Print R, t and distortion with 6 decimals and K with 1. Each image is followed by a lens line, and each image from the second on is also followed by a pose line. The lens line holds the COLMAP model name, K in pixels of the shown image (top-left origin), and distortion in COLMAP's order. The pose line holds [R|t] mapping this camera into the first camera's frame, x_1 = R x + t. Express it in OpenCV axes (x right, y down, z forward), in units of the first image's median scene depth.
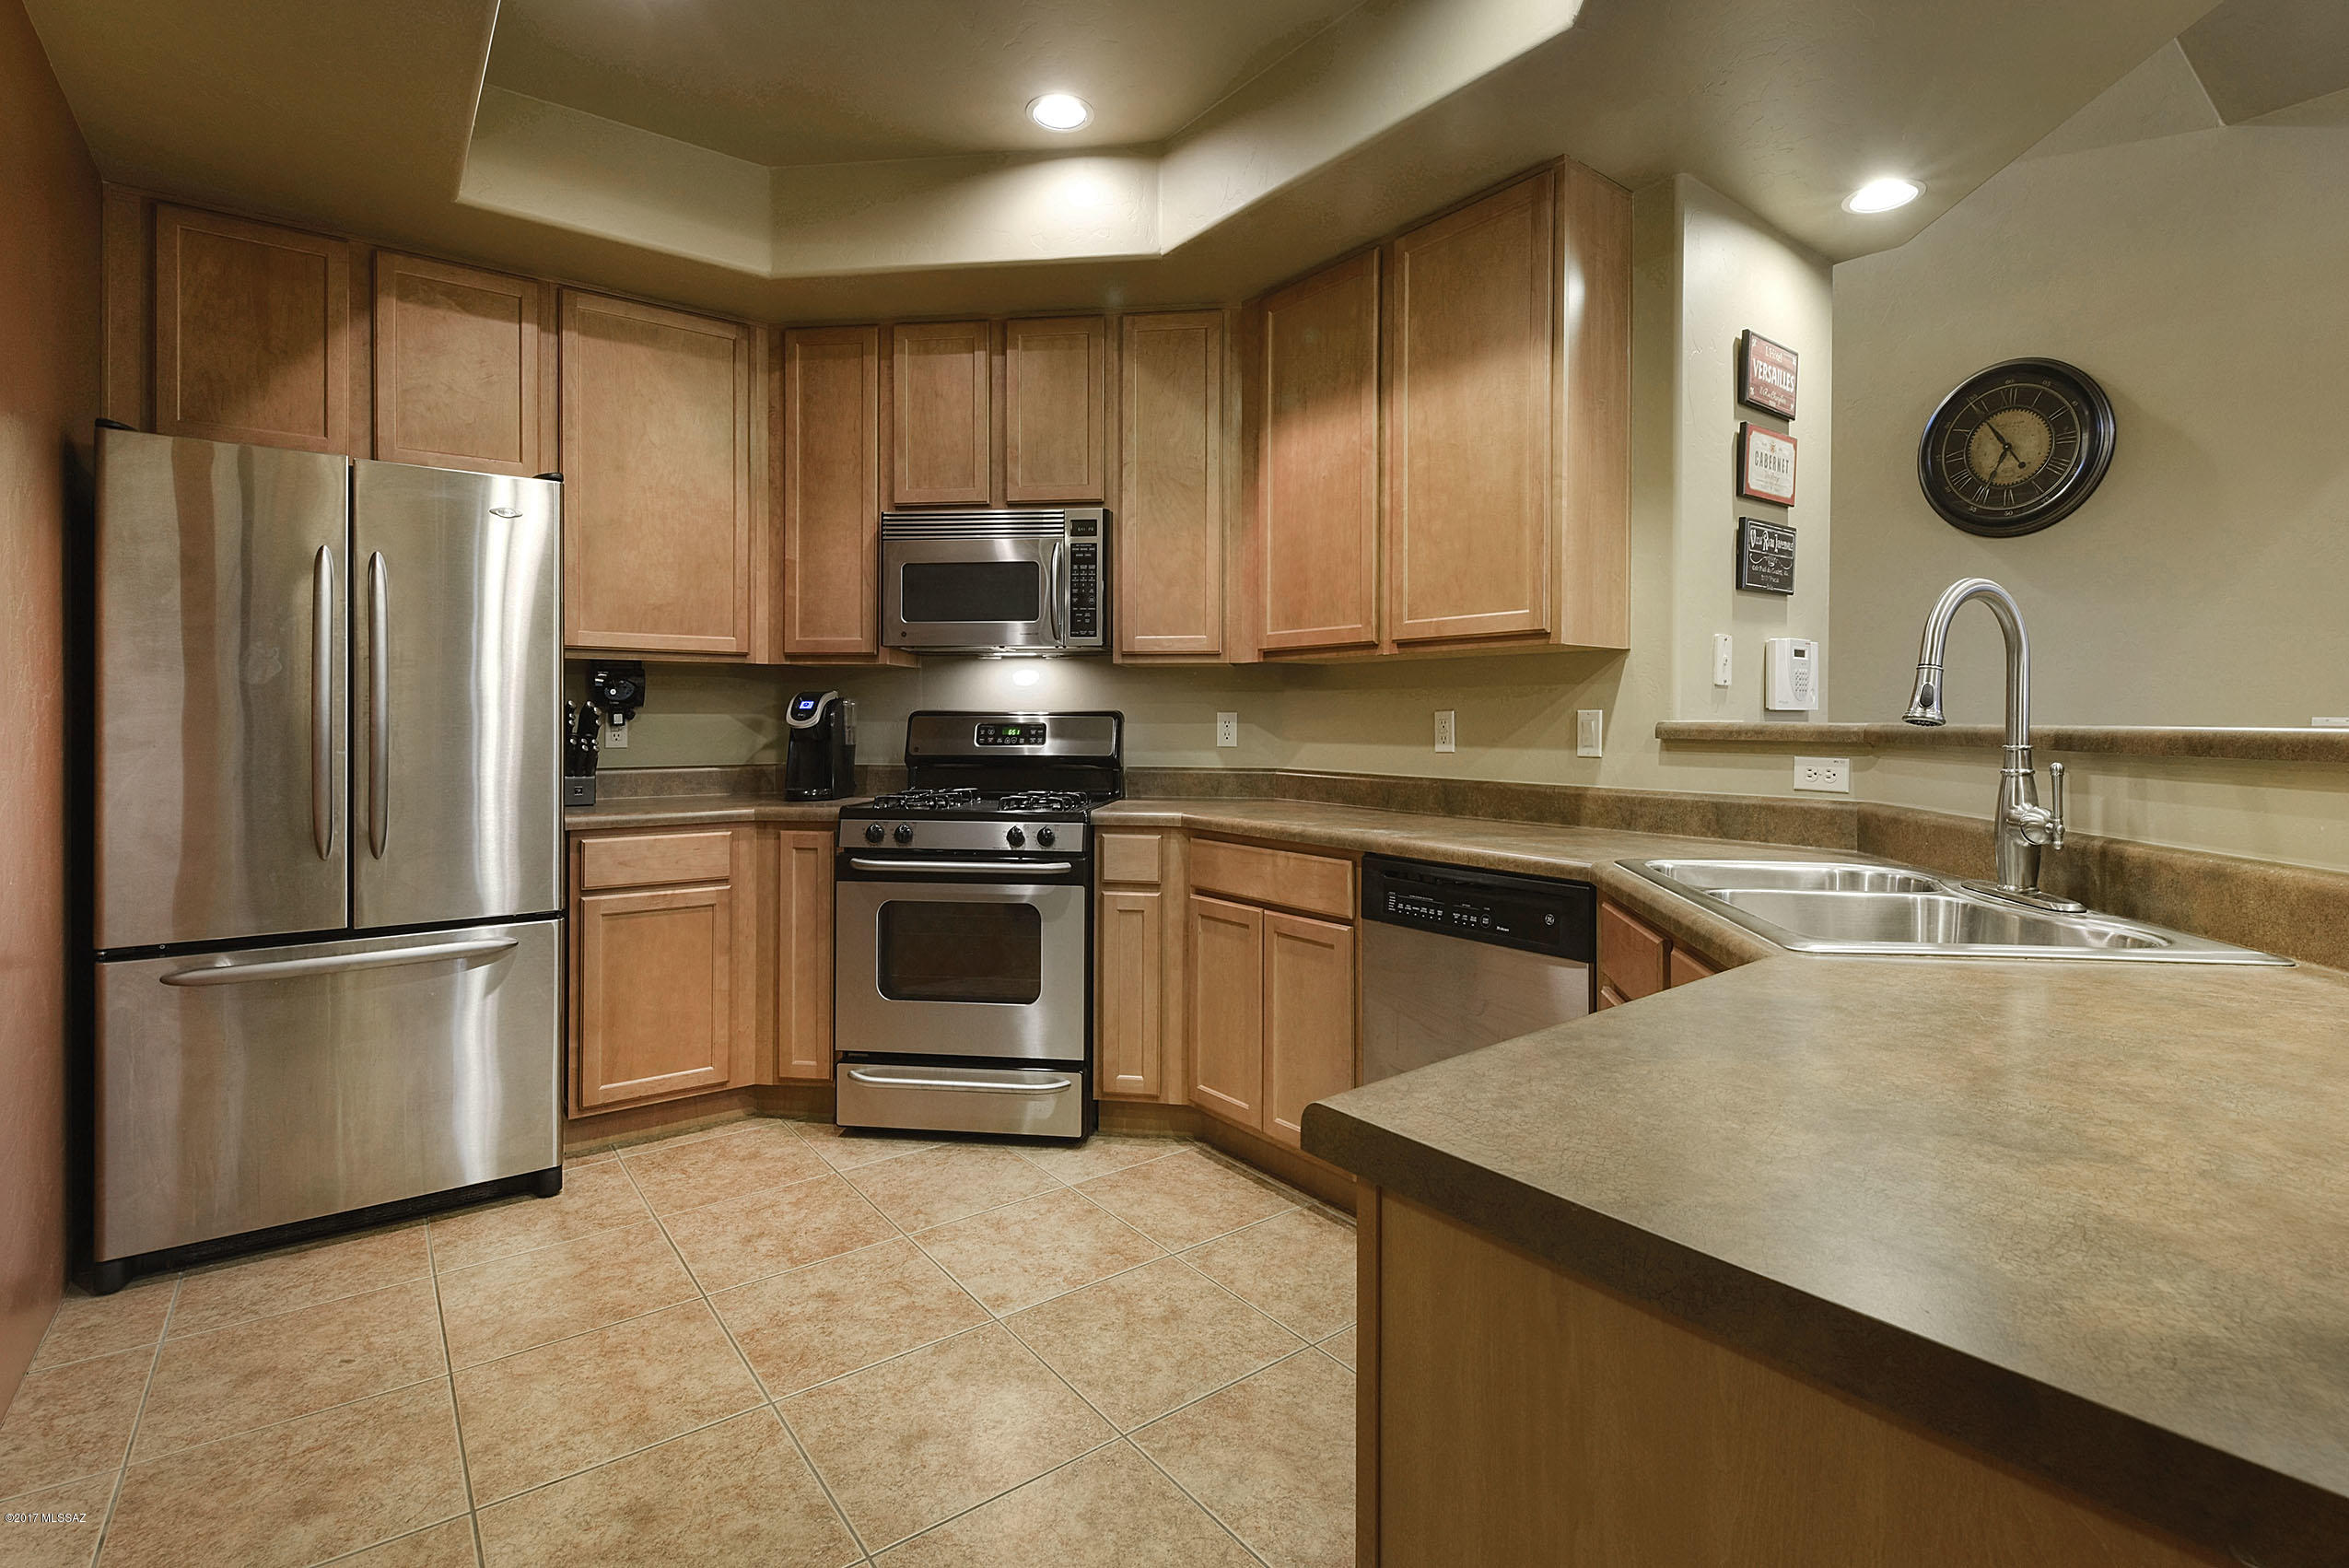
lens RADIAL K [[1056.6, 0, 1082.9], [0, 1056.6, 728.0], [0, 0, 1]] dist [-0.005869, -0.007953]
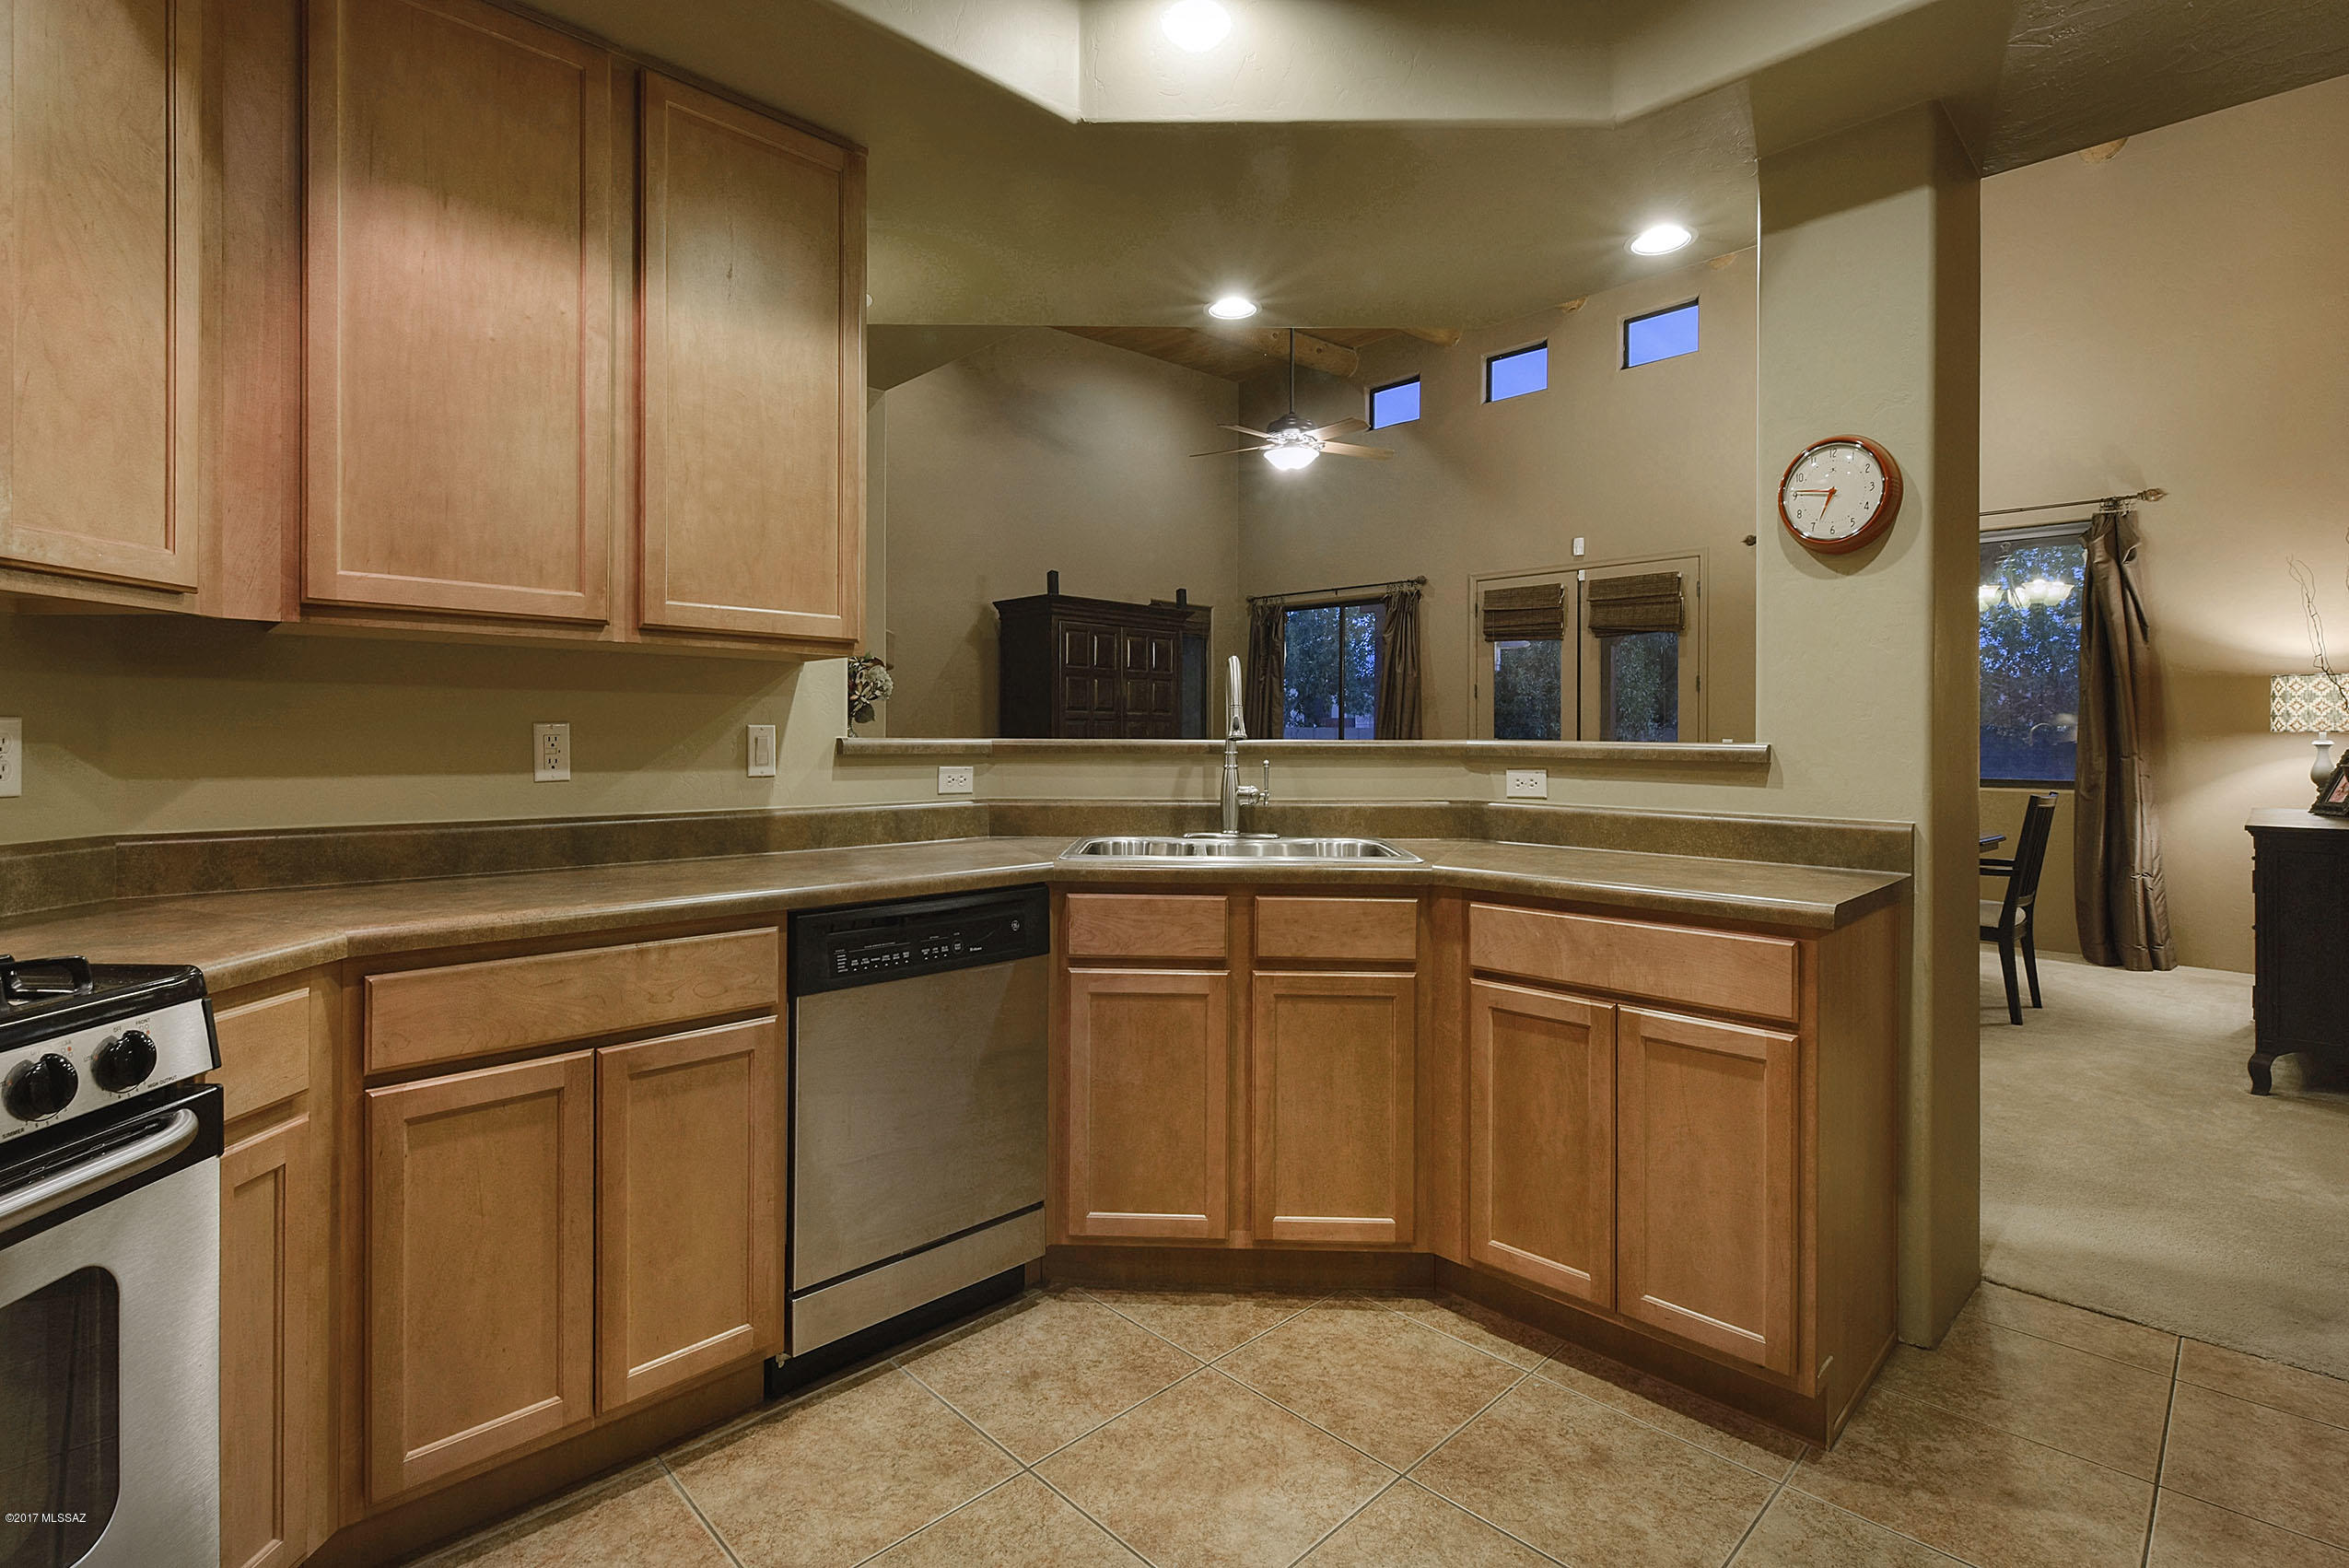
lens RADIAL K [[1056.6, 0, 1290.1], [0, 1056.6, 732.3], [0, 0, 1]] dist [-0.005869, -0.007953]
pose [[-0.210509, 0.002712, 0.977588, -0.485311], [0.003953, 0.999990, -0.001923, -0.006800], [-0.977584, 0.003460, -0.210518, 0.710676]]
